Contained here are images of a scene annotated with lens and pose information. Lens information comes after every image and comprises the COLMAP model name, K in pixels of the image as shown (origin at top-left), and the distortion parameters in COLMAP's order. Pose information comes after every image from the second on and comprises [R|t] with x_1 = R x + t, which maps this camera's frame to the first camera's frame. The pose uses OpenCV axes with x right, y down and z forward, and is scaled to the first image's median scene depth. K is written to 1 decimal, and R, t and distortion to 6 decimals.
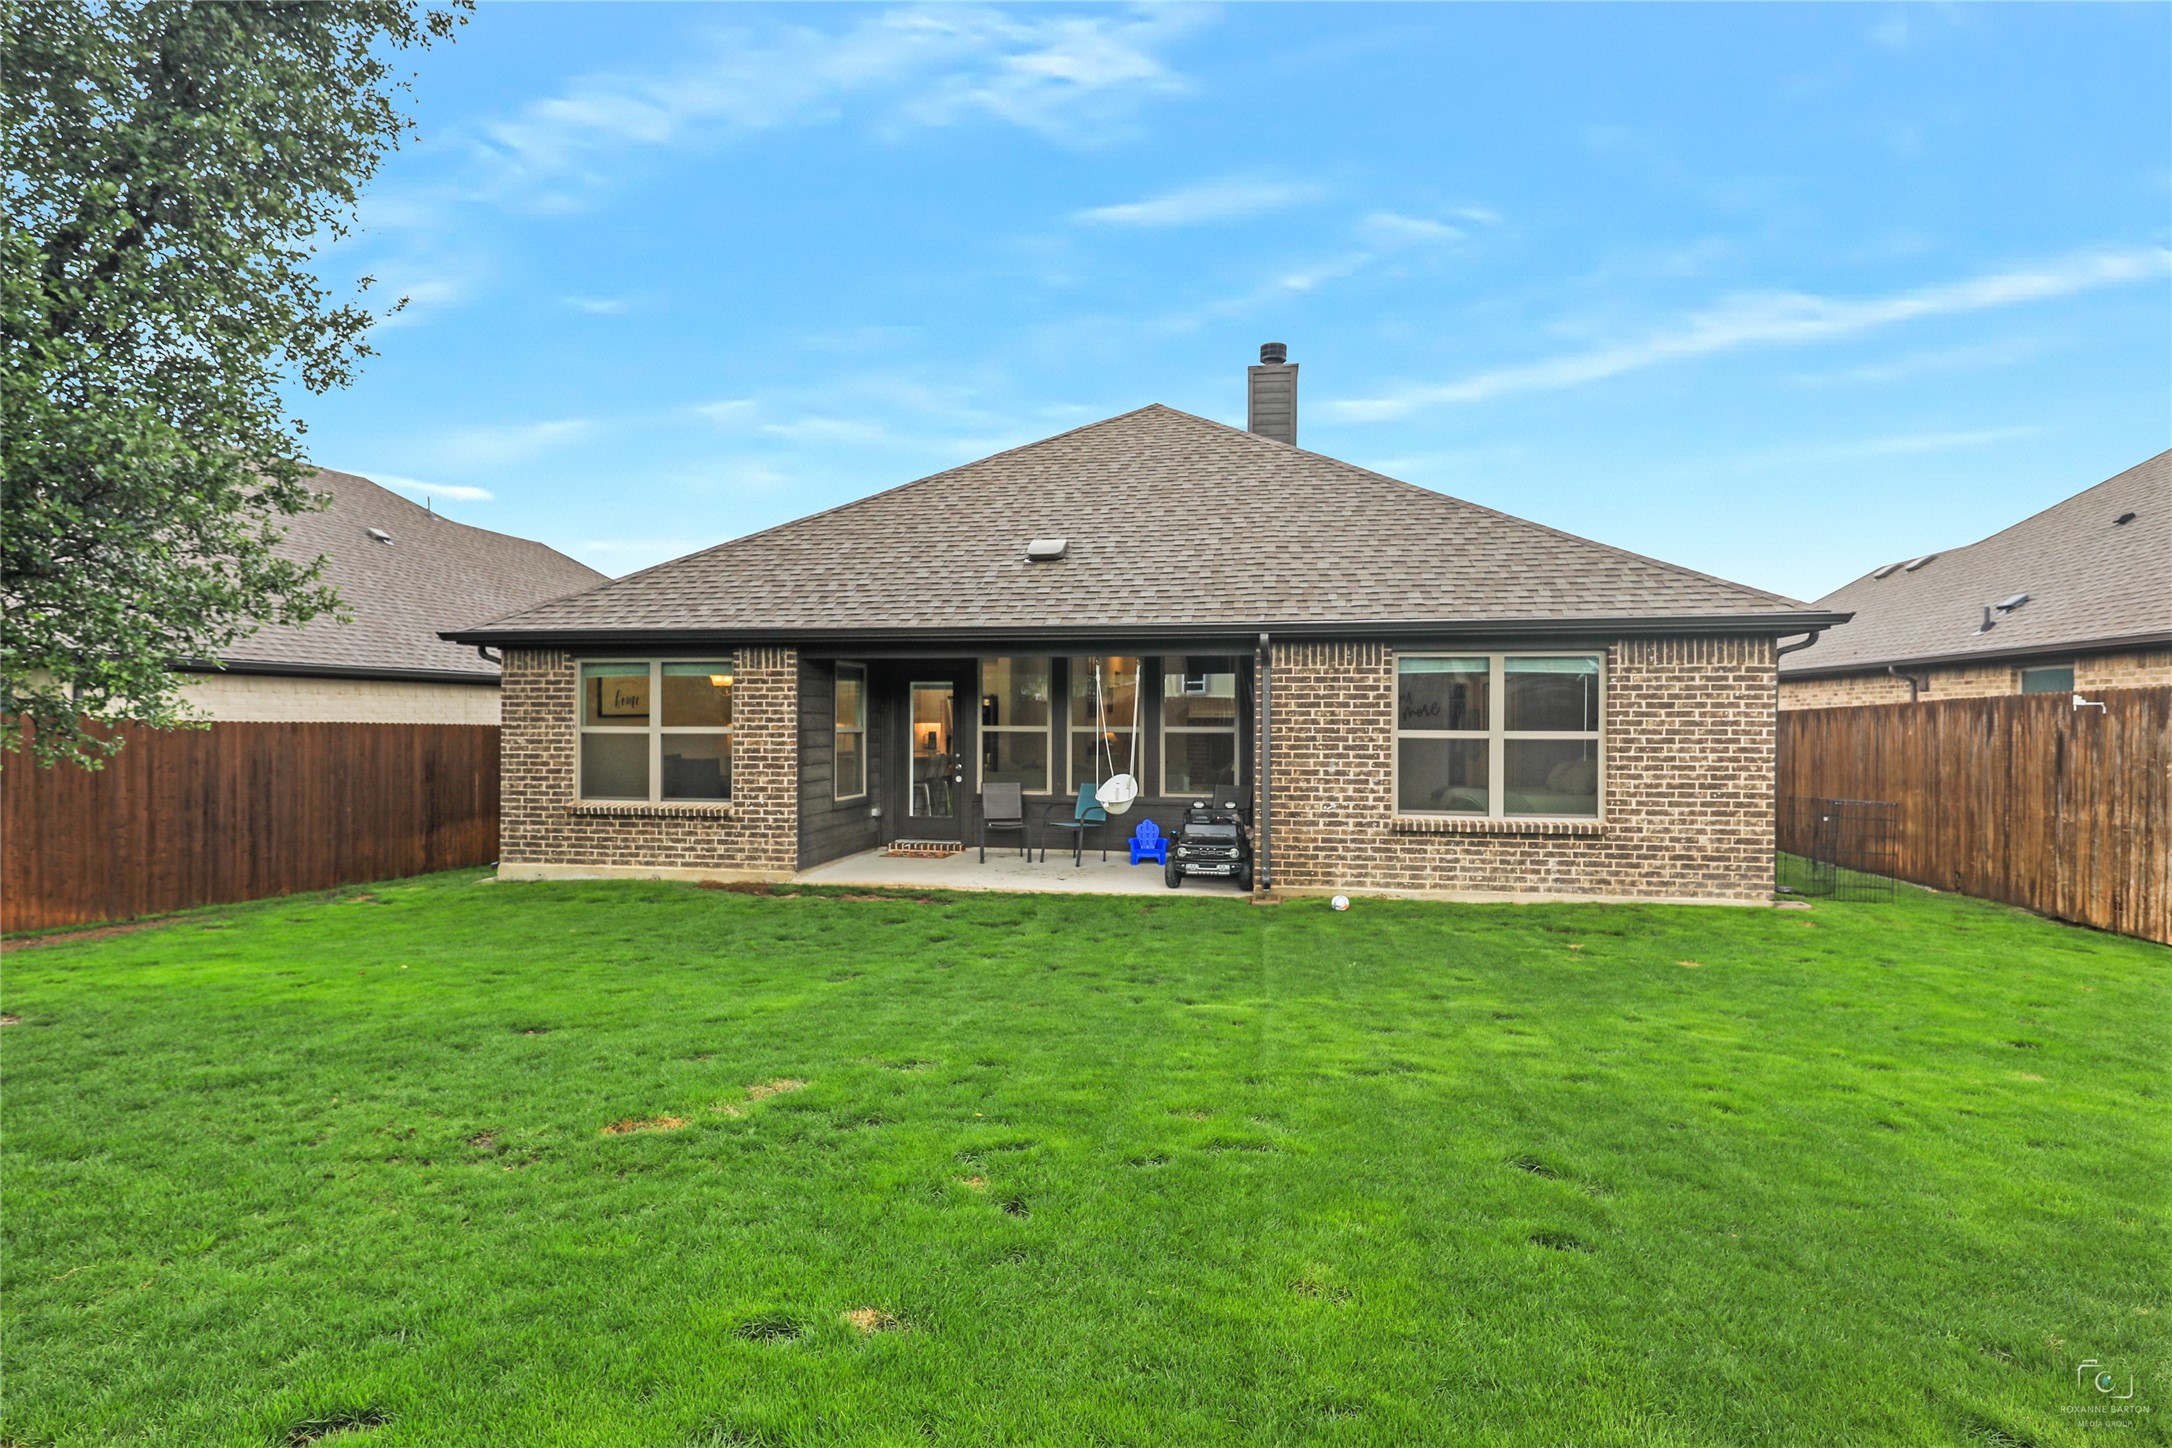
lens RADIAL K [[1119.4, 0, 1102.1], [0, 1119.4, 720.2], [0, 0, 1]] dist [0.004374, -0.000190]
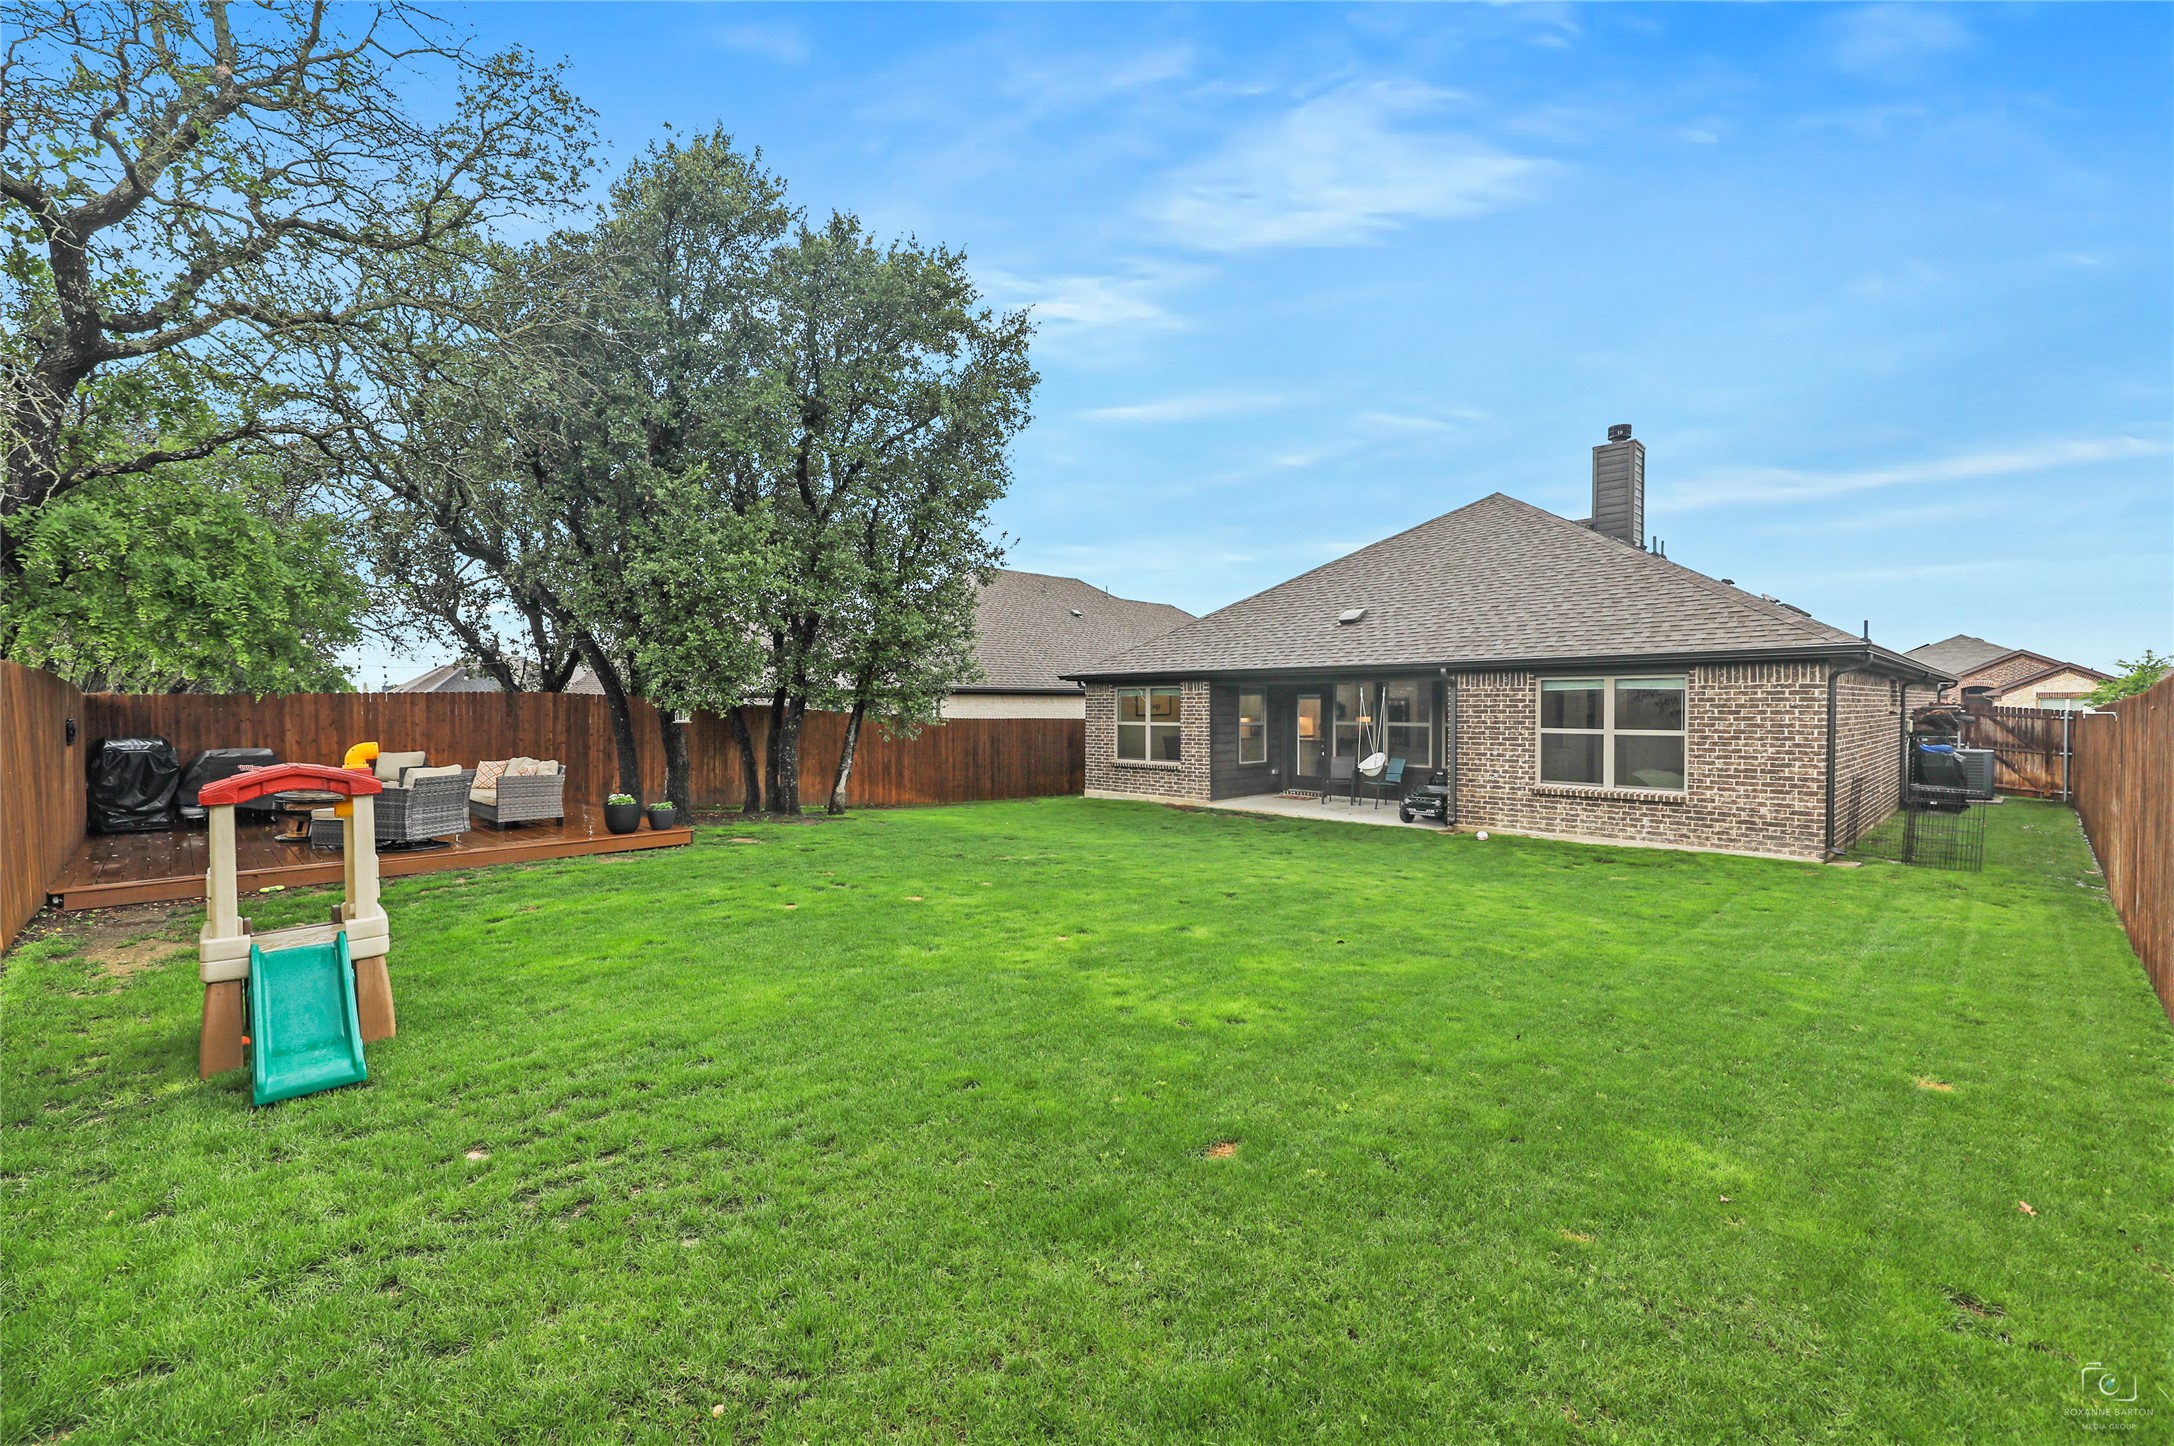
lens RADIAL K [[807.9, 0, 1095.4], [0, 807.9, 717.6], [0, 0, 1]] dist [0.015007, 0.000106]
pose [[0.833498, 0.002072, -0.552519, 0.351303], [0.001759, 0.999978, 0.006404, -0.012924], [0.552520, -0.006310, 0.833476, -0.247249]]
